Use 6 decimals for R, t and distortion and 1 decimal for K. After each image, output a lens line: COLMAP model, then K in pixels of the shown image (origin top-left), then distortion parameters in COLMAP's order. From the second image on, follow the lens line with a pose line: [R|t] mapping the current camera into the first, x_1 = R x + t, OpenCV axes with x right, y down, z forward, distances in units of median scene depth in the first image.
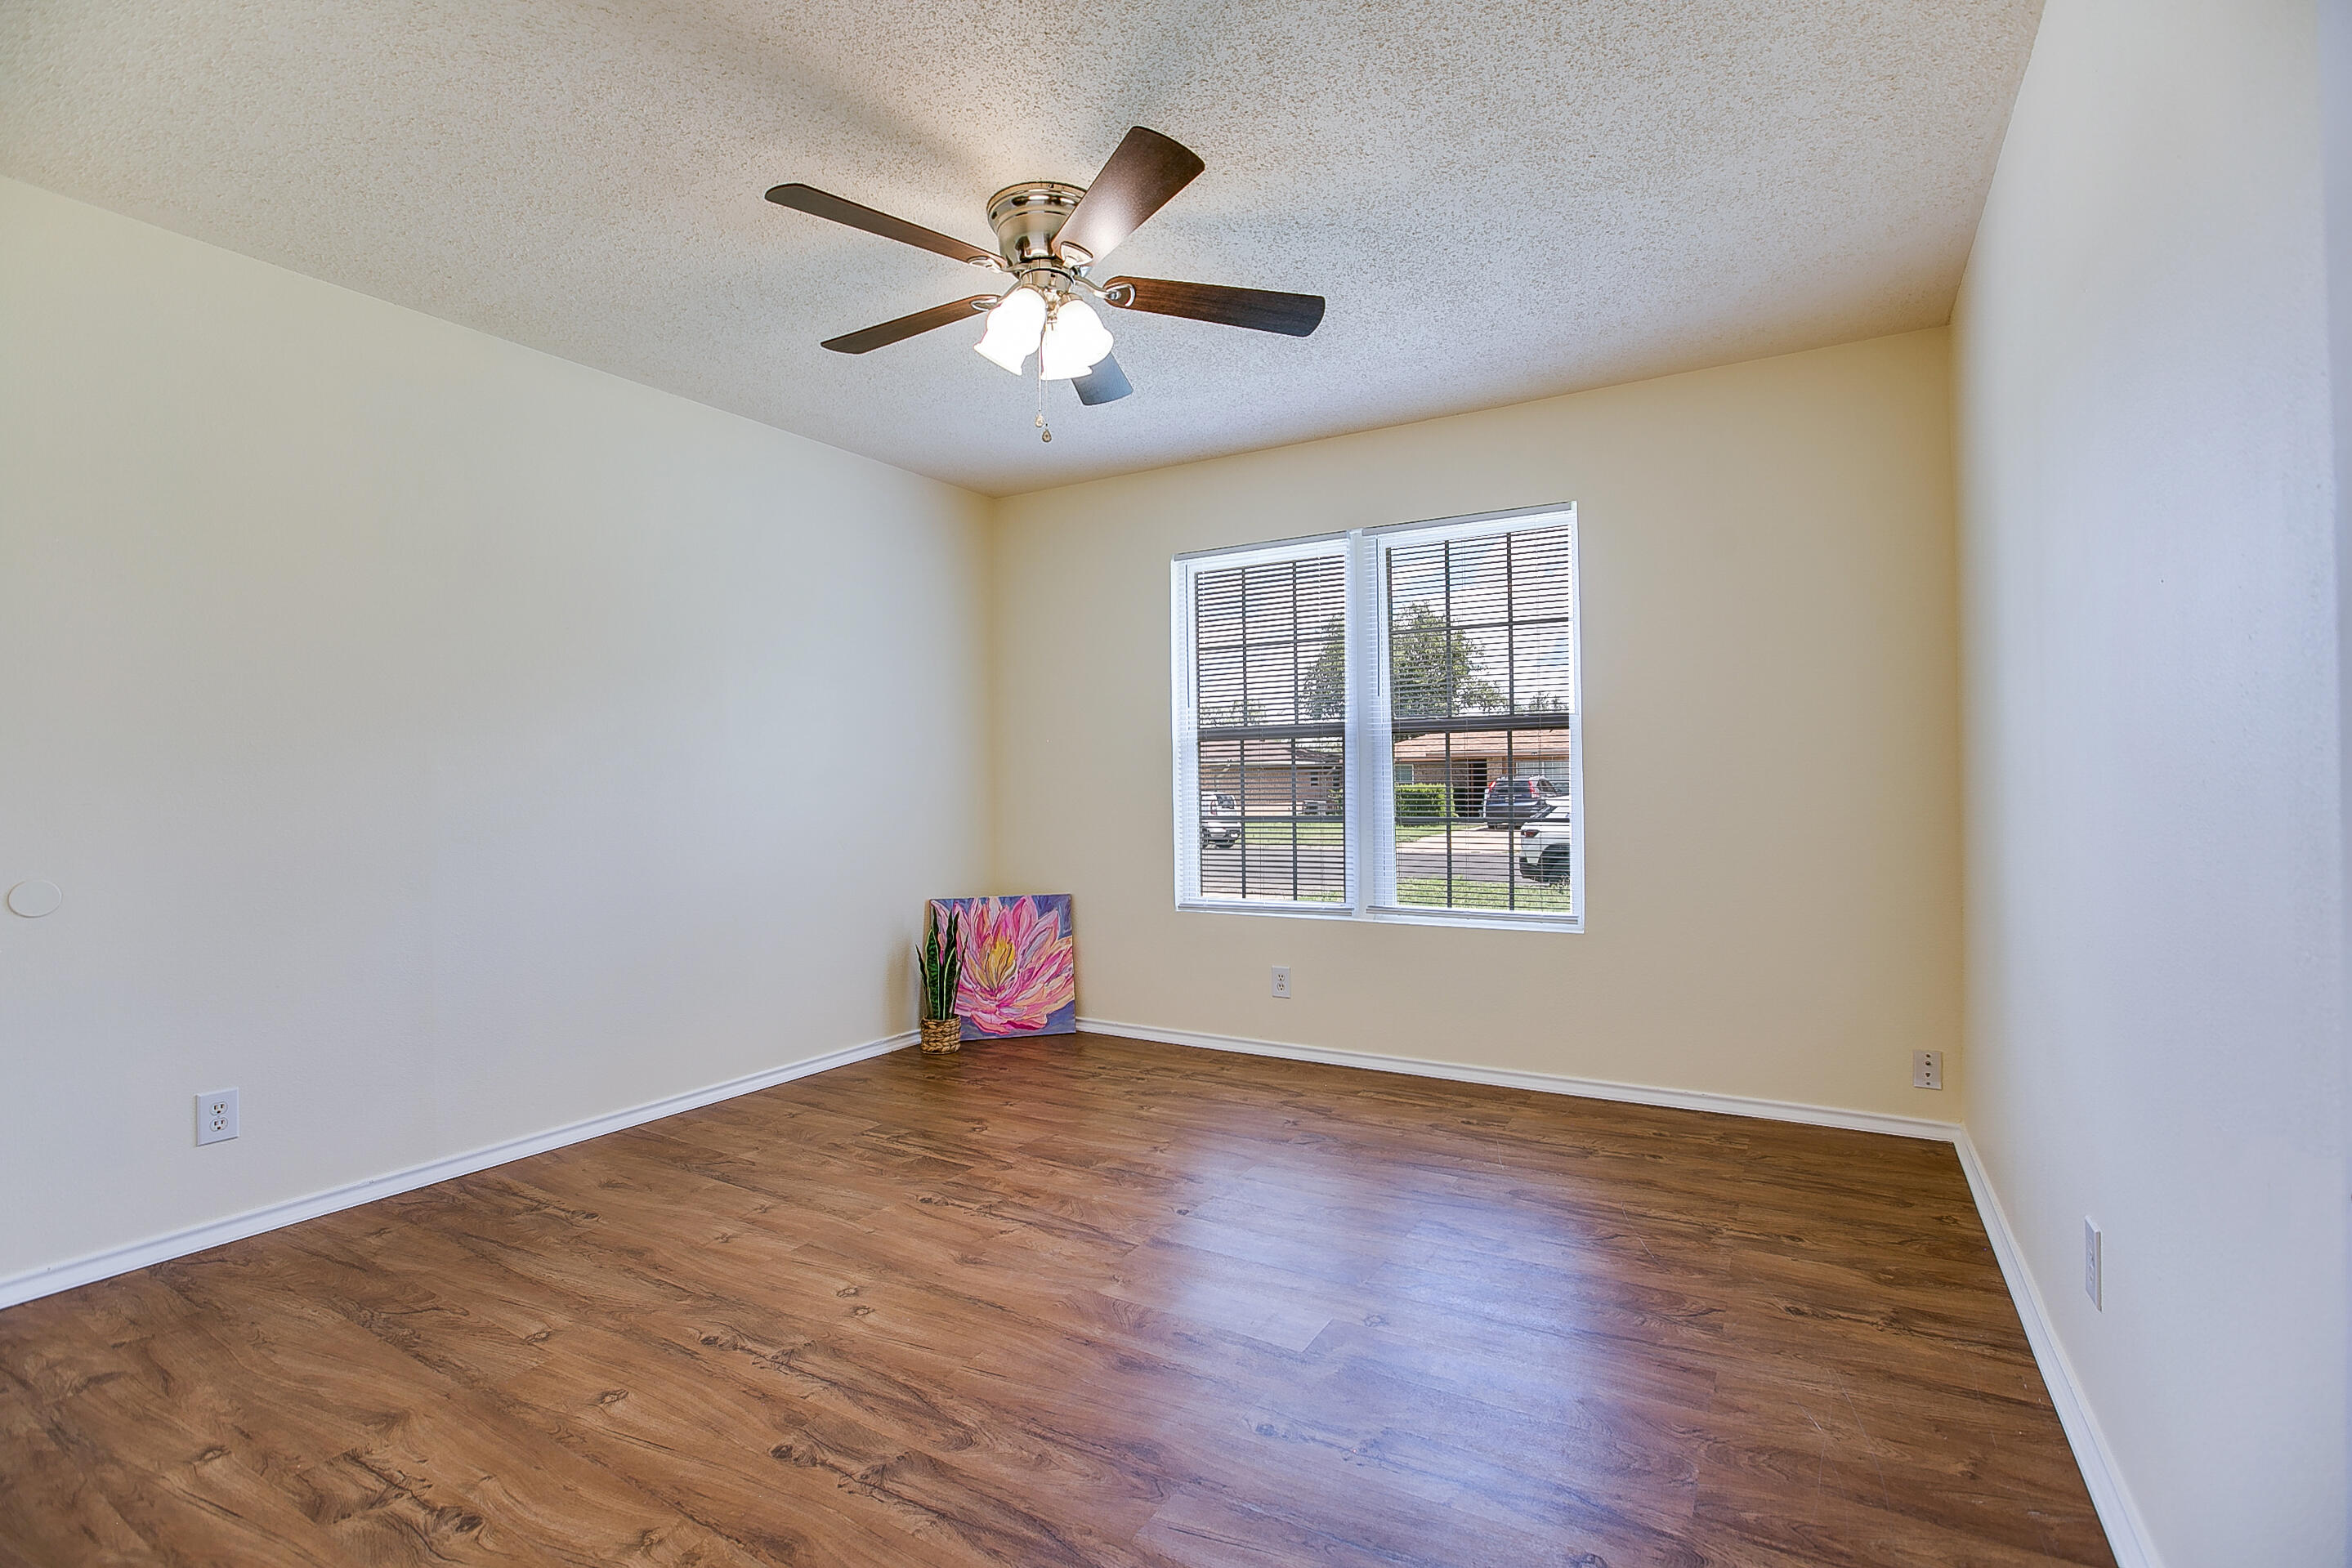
lens RADIAL K [[1070.6, 0, 1176.0], [0, 1070.6, 784.0], [0, 0, 1]] dist [0.000824, 0.000600]
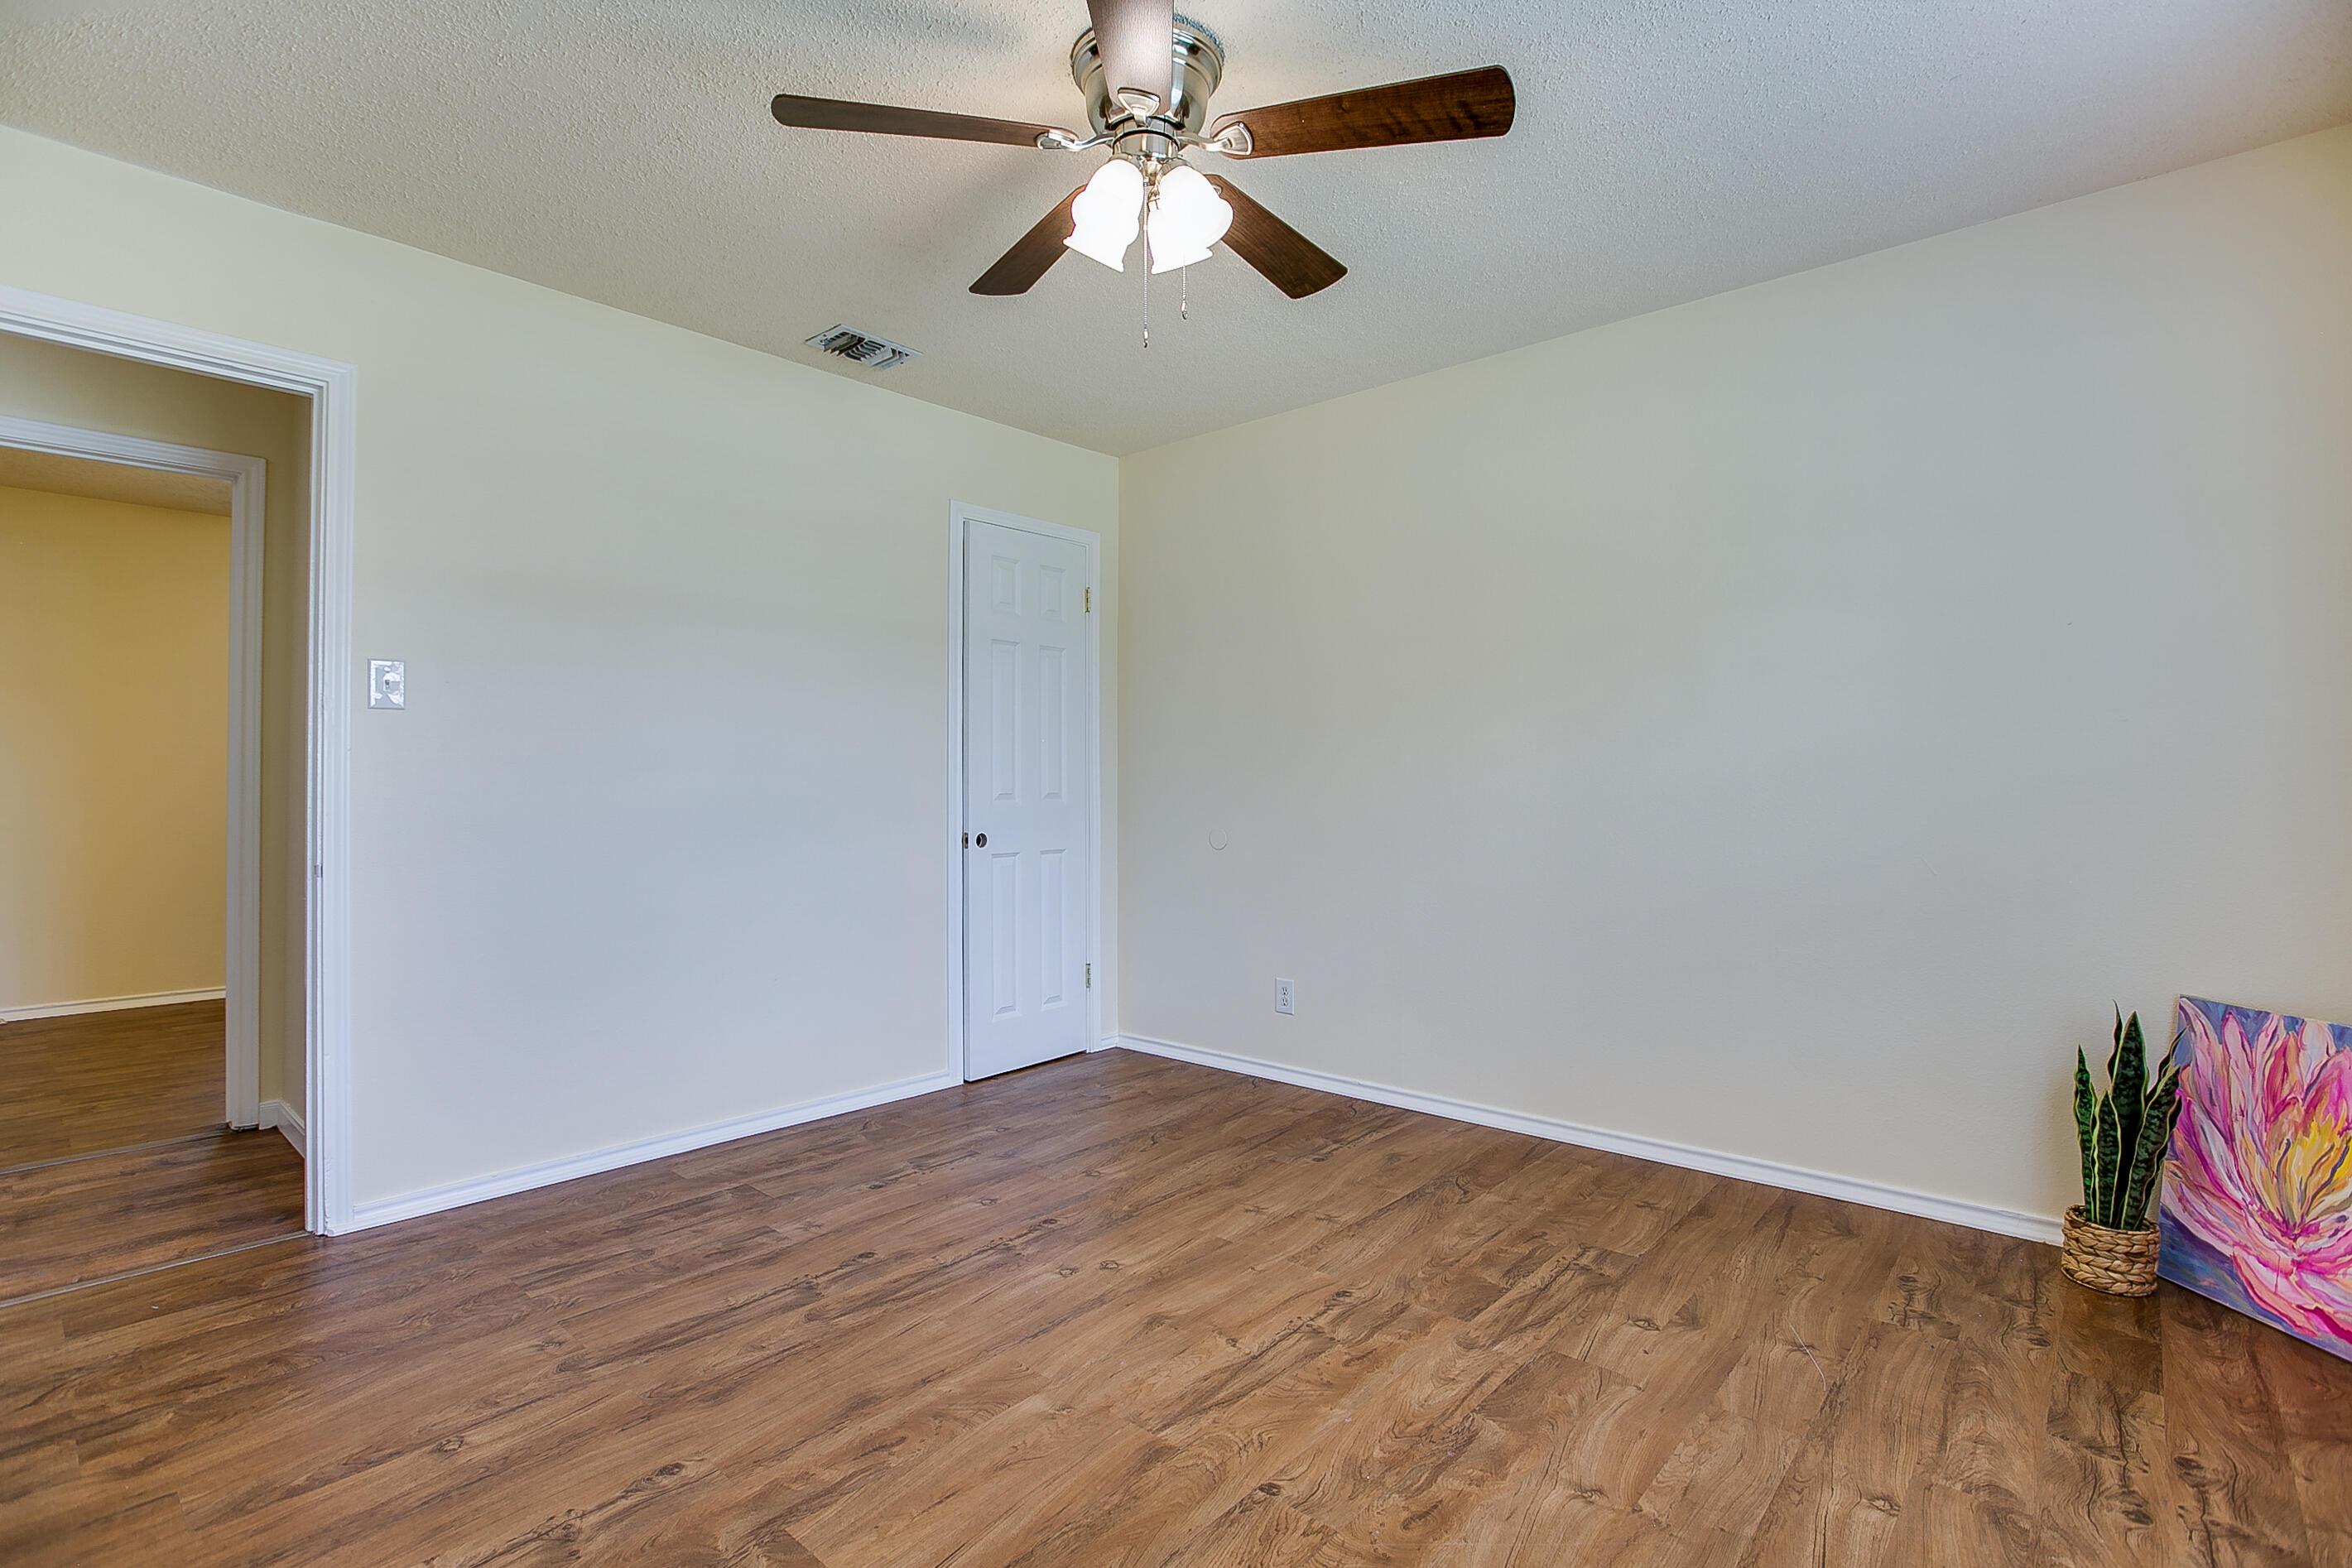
lens RADIAL K [[1095.7, 0, 1168.4], [0, 1095.7, 773.3], [0, 0, 1]] dist [-0.041384, 0.014559]
pose [[-0.186778, -0.004295, -0.982393, 0.580036], [0.009169, 0.999939, -0.006115, 0.000867], [0.982359, -0.010150, -0.186727, 1.001182]]
